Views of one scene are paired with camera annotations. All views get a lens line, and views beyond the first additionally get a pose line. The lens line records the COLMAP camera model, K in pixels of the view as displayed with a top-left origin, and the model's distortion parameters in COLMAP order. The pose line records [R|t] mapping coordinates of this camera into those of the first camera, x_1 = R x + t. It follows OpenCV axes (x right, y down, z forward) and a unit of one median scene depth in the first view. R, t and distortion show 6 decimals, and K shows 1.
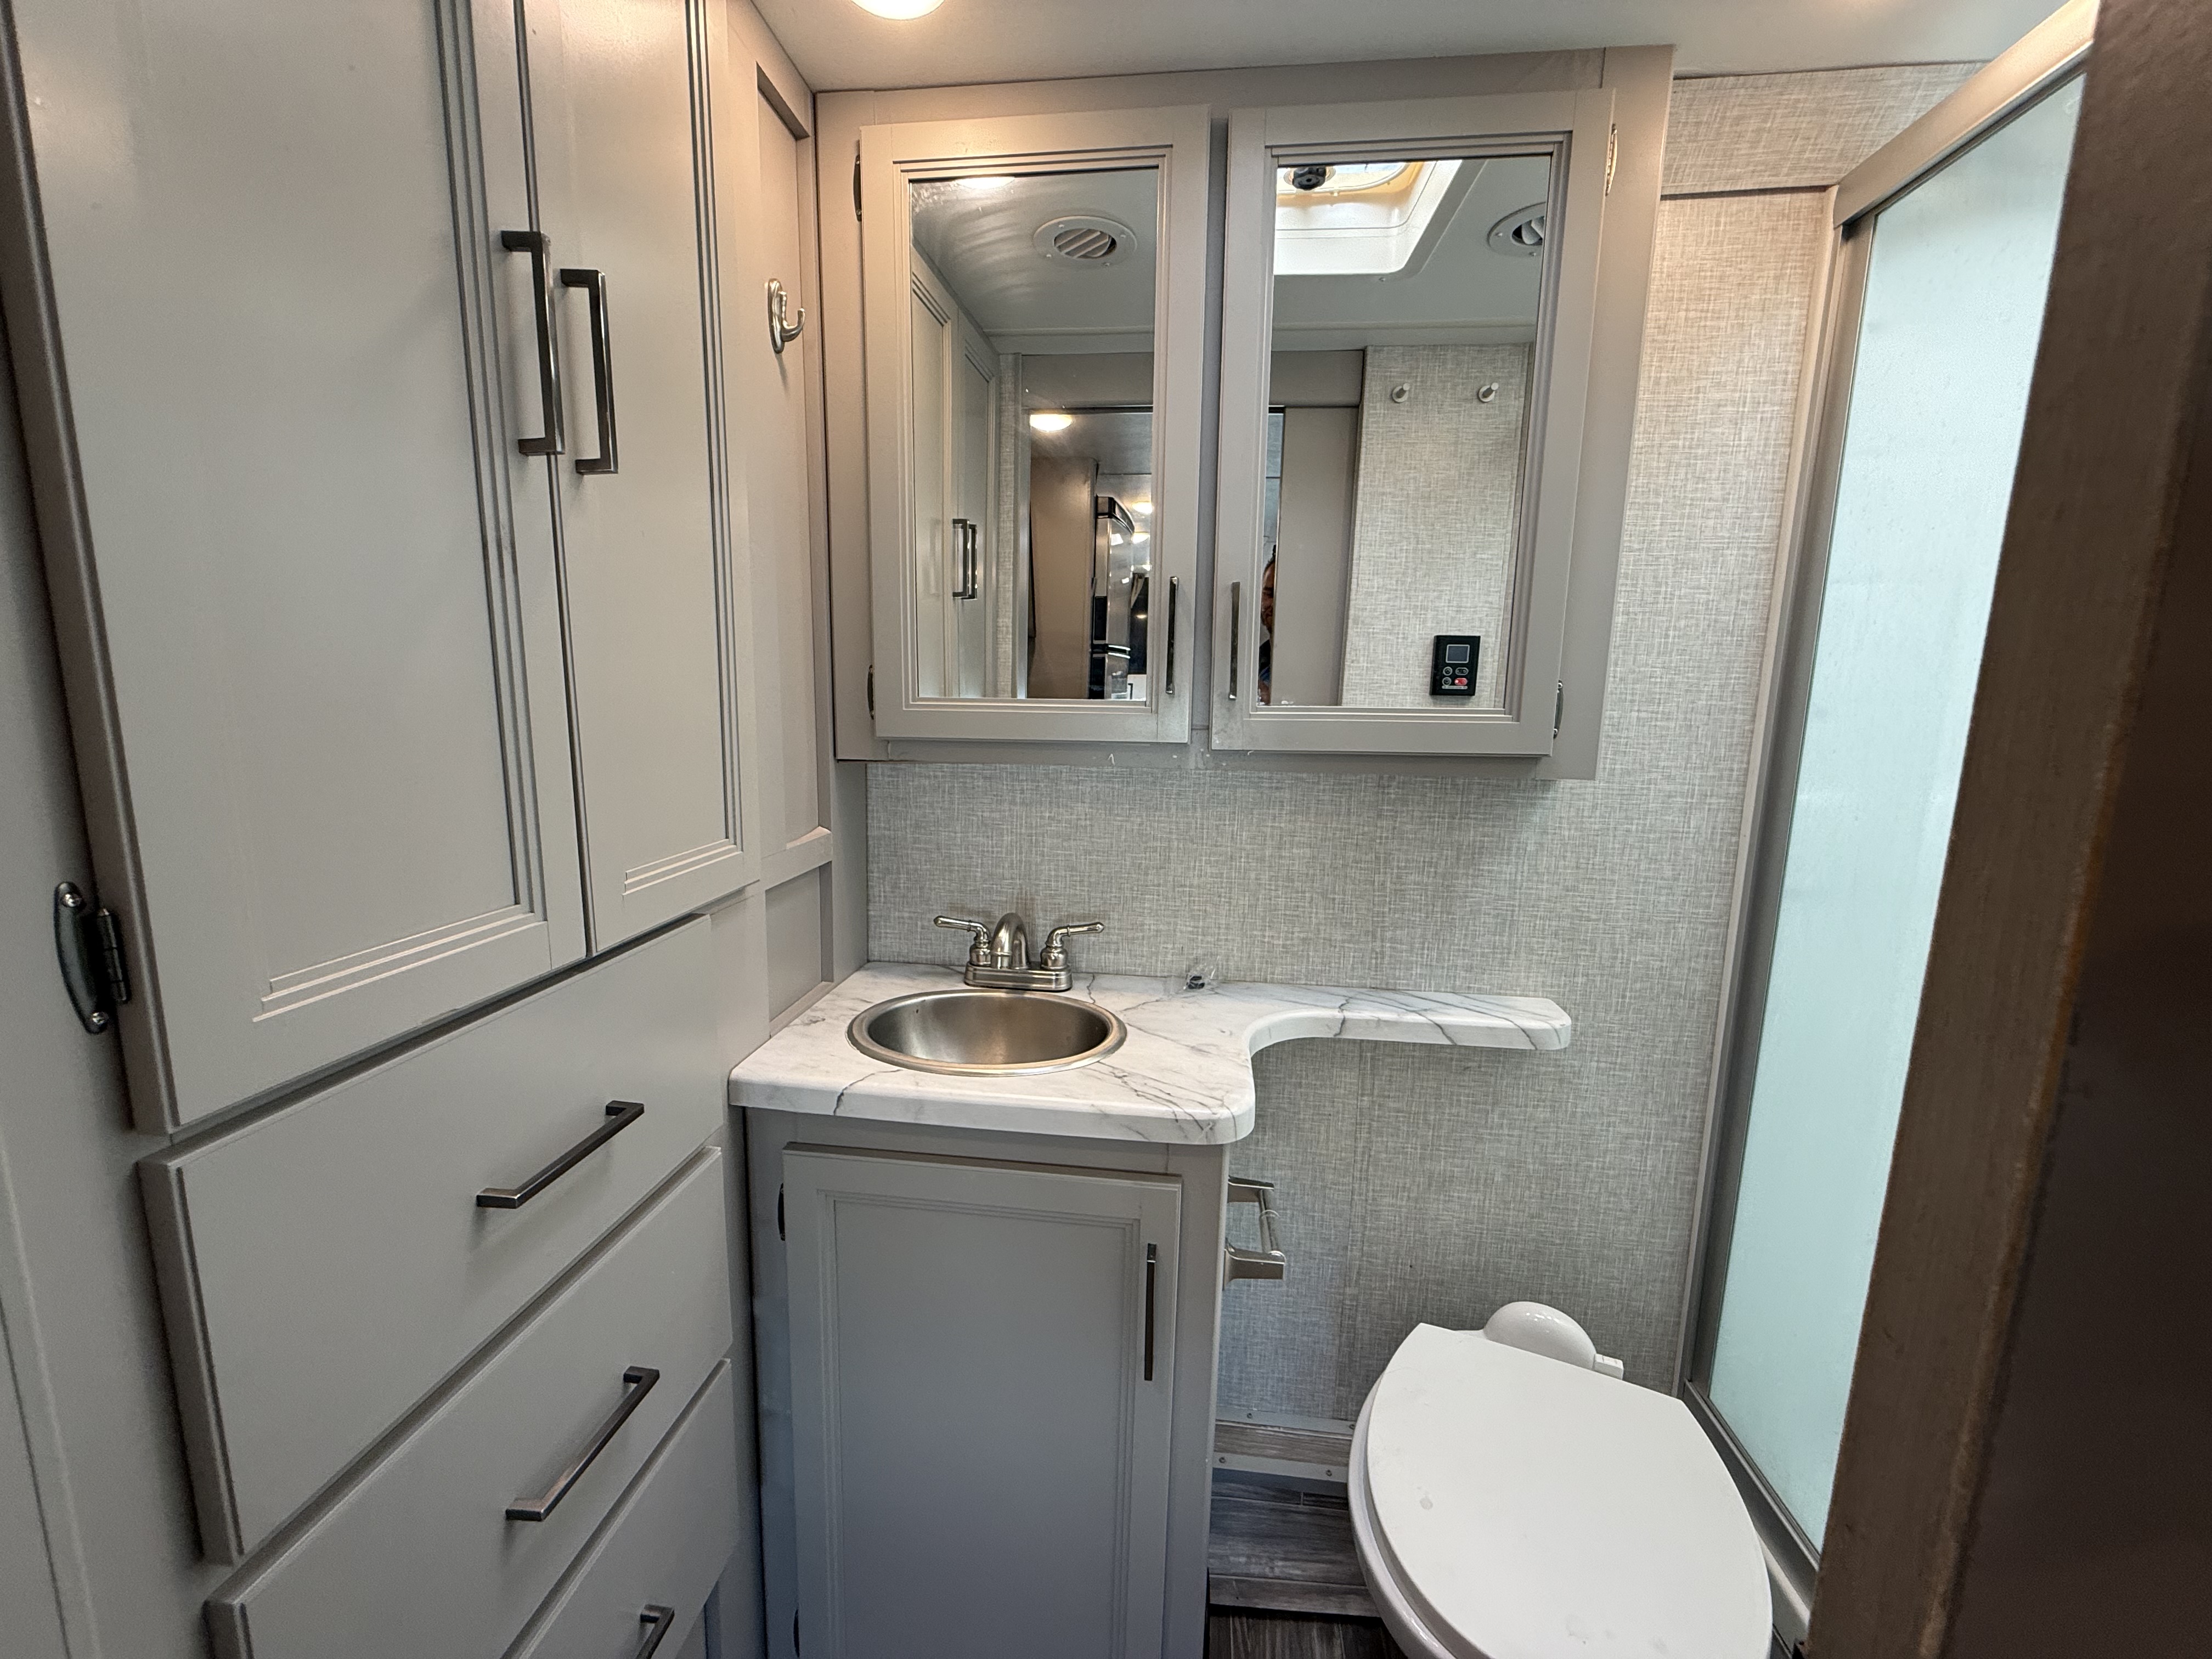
lens RADIAL K [[881.1, 0, 1095.2], [0, 881.1, 833.4], [0, 0, 1]] dist [0.000427, 0.000105]
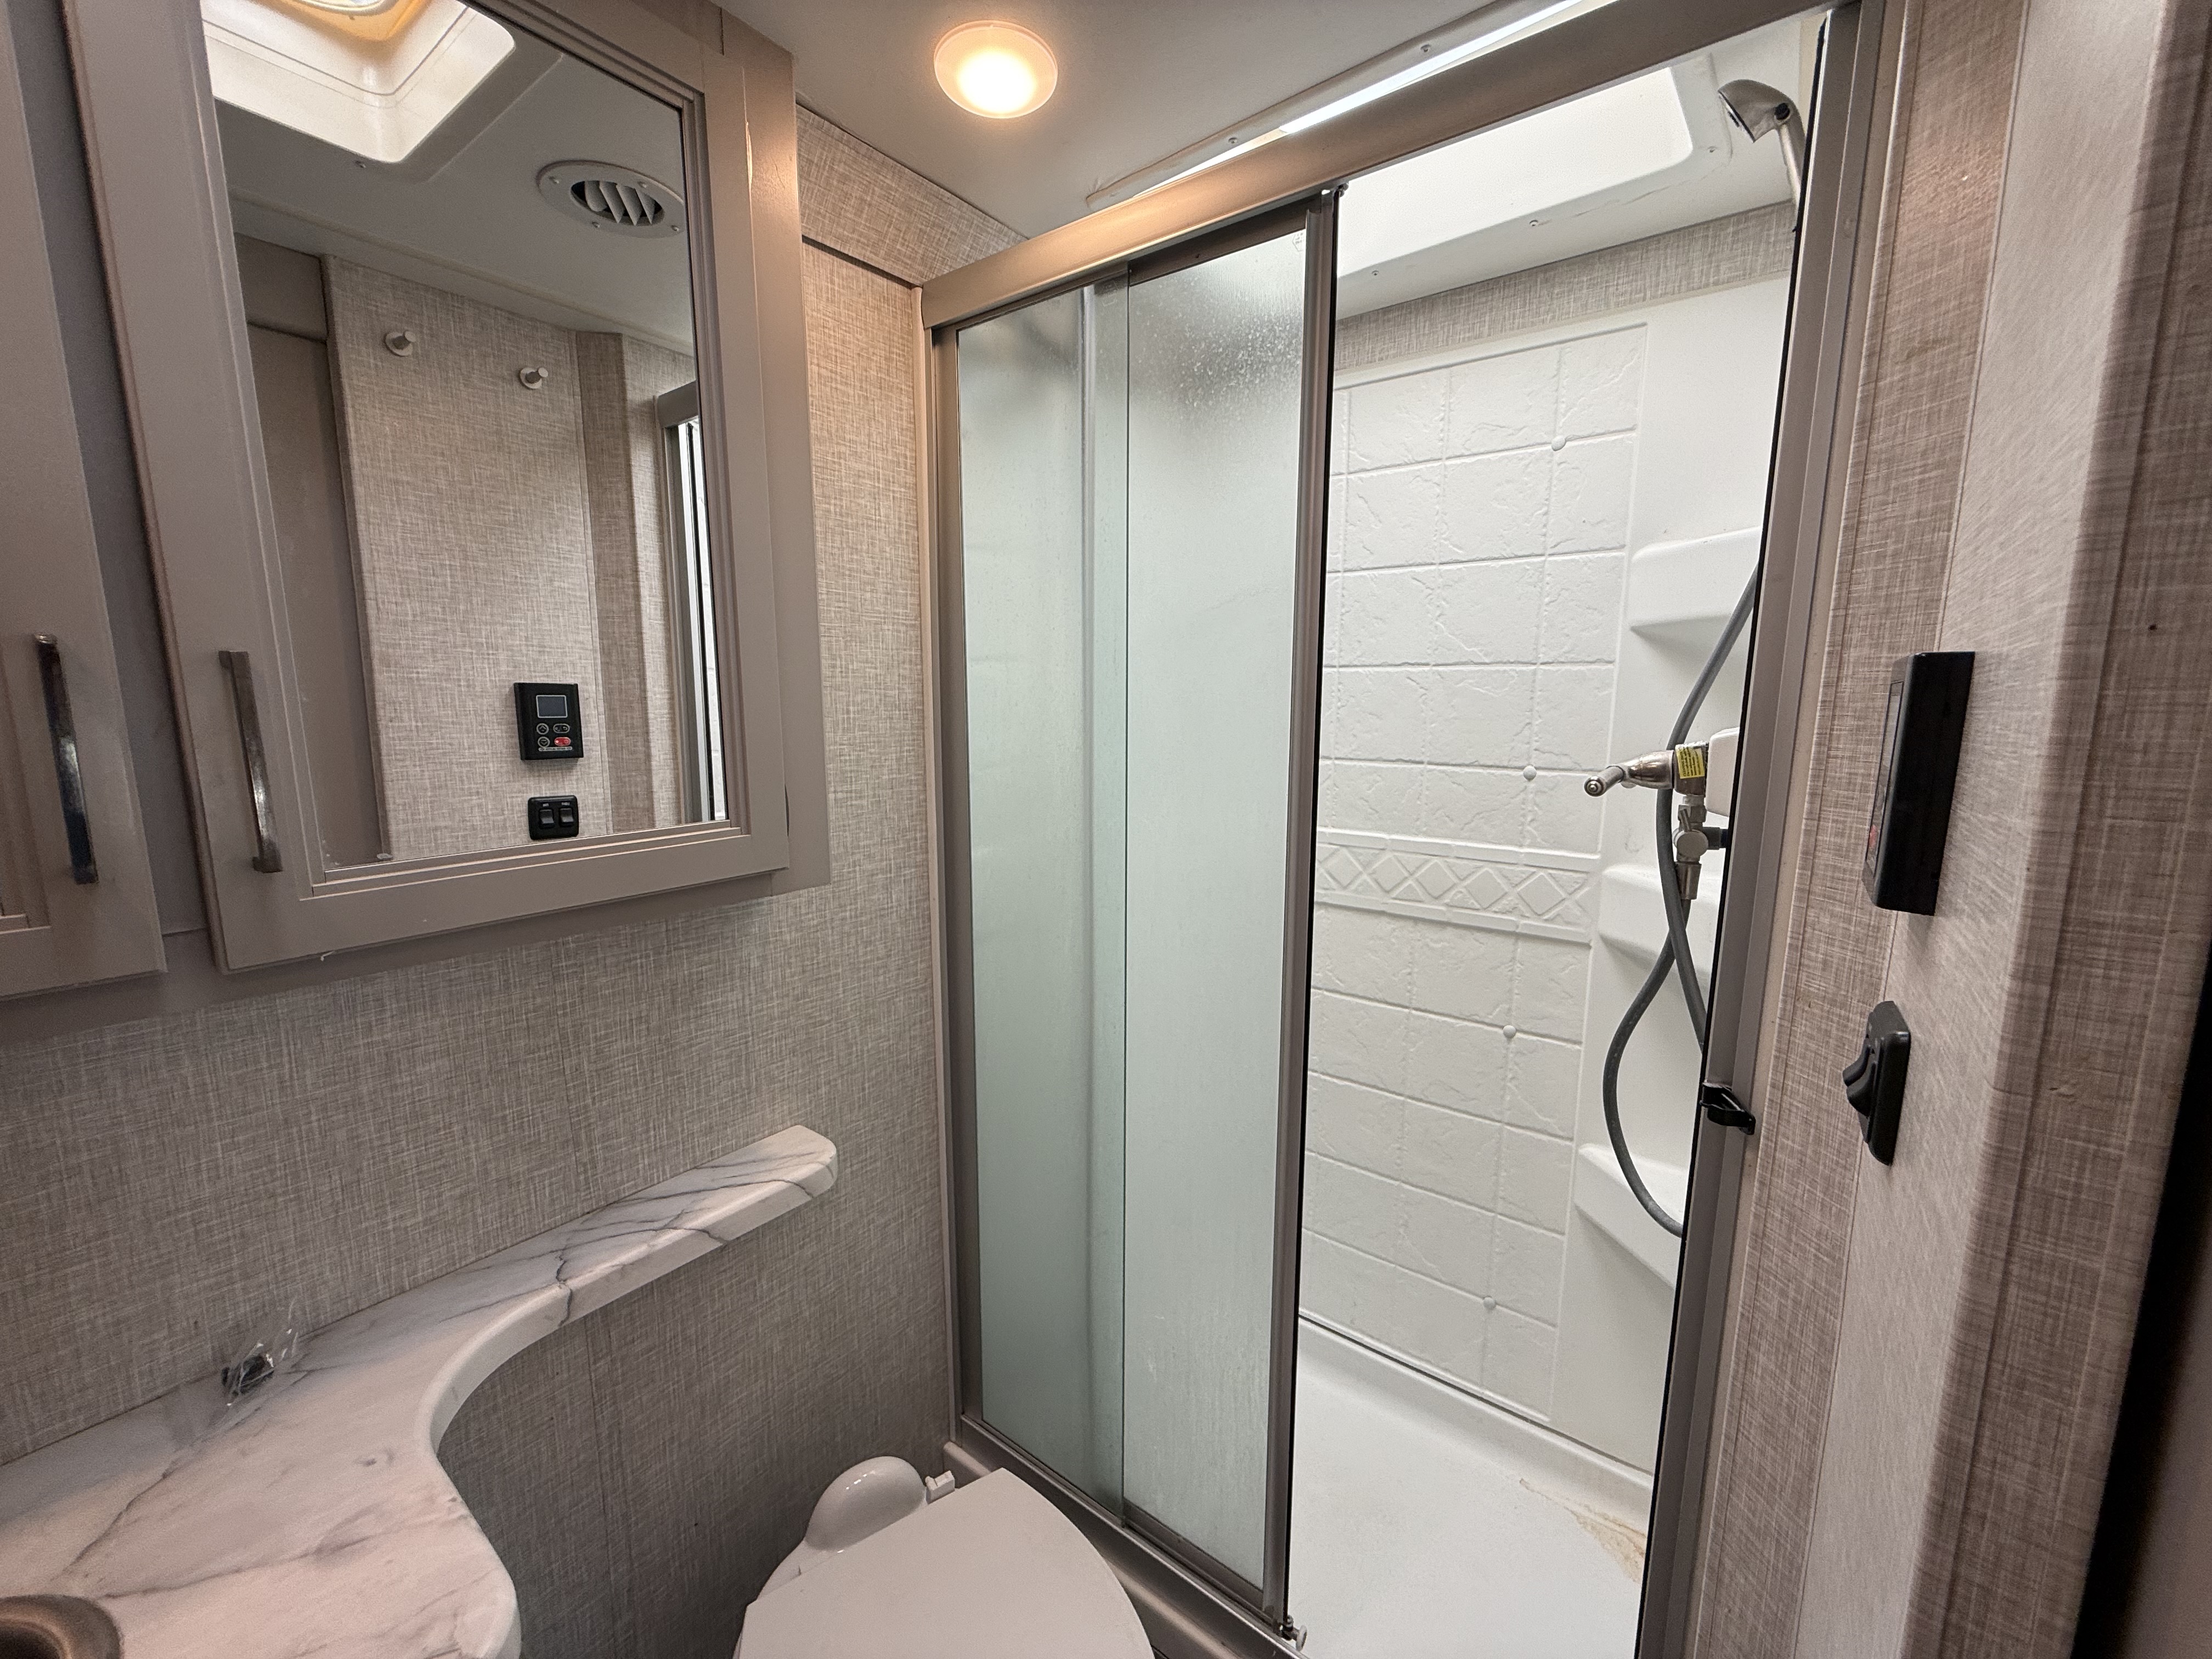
lens RADIAL K [[881.1, 0, 1091.7], [0, 881.1, 822.2], [0, 0, 1]] dist [0.000427, 0.000105]
pose [[0.515952, -0.144215, 0.844391, -0.027034], [0.149814, 0.985726, 0.076812, -0.132814], [-0.843415, 0.086870, 0.530193, 0.275104]]
